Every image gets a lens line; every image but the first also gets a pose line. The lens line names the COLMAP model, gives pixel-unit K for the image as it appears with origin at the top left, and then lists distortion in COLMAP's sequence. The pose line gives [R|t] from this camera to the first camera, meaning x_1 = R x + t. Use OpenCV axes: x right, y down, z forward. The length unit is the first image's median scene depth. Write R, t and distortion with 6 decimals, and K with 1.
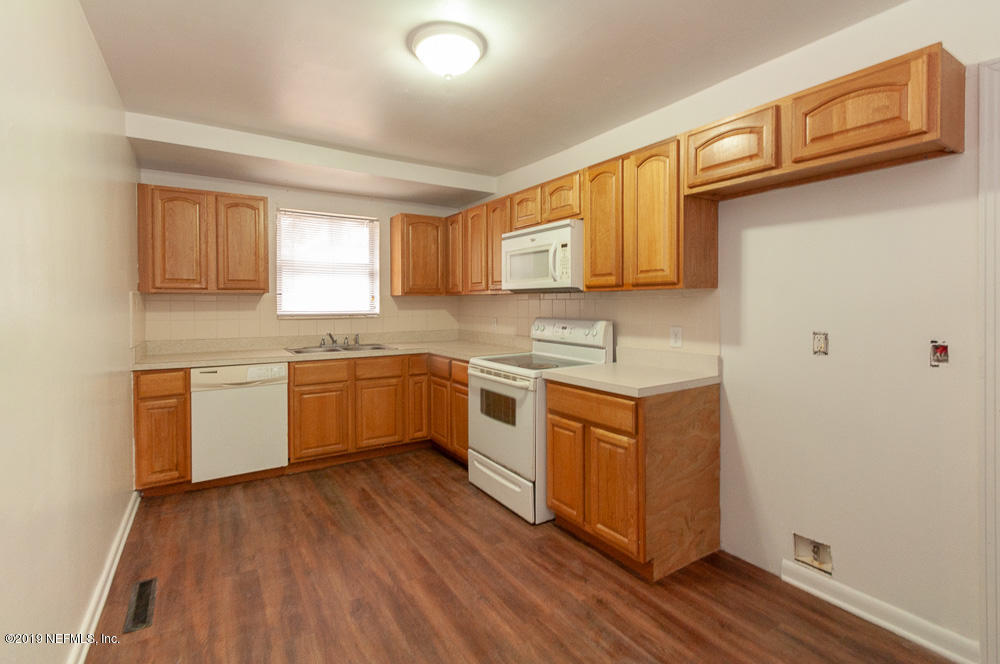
lens RADIAL K [[460.8, 0, 499.9], [0, 460.8, 304.2], [0, 0, 1]] dist [0.001445, 0.000422]
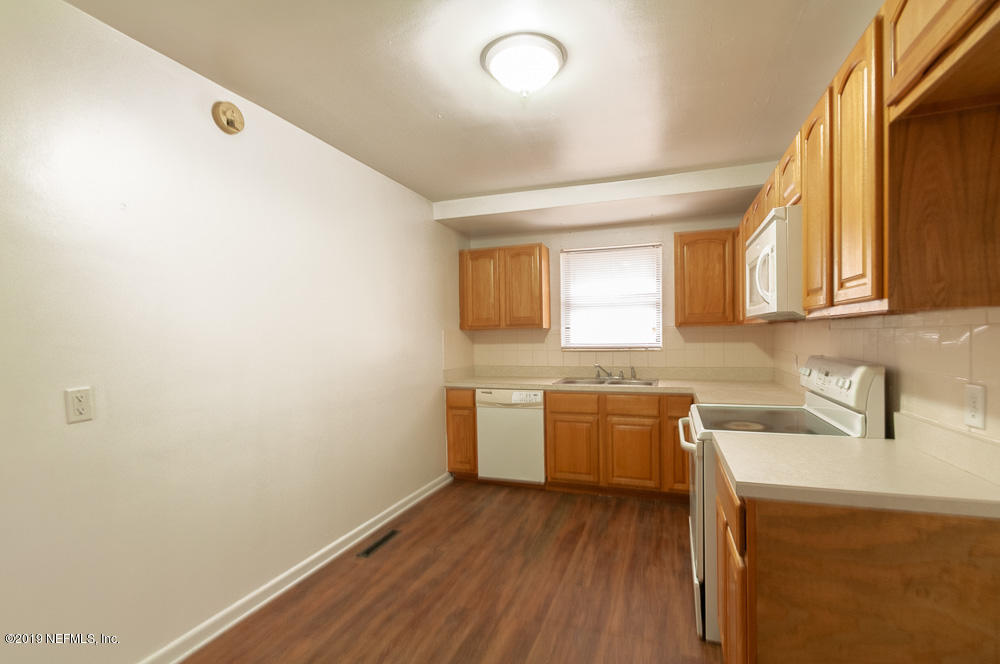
lens RADIAL K [[464.5, 0, 501.4], [0, 464.5, 345.2], [0, 0, 1]] dist [-0.002153, -0.000105]
pose [[0.607964, 0.009615, -0.793907, 0.401343], [0.011584, 0.999713, 0.020979, -0.008233], [0.793880, -0.021951, 0.607678, 0.264120]]
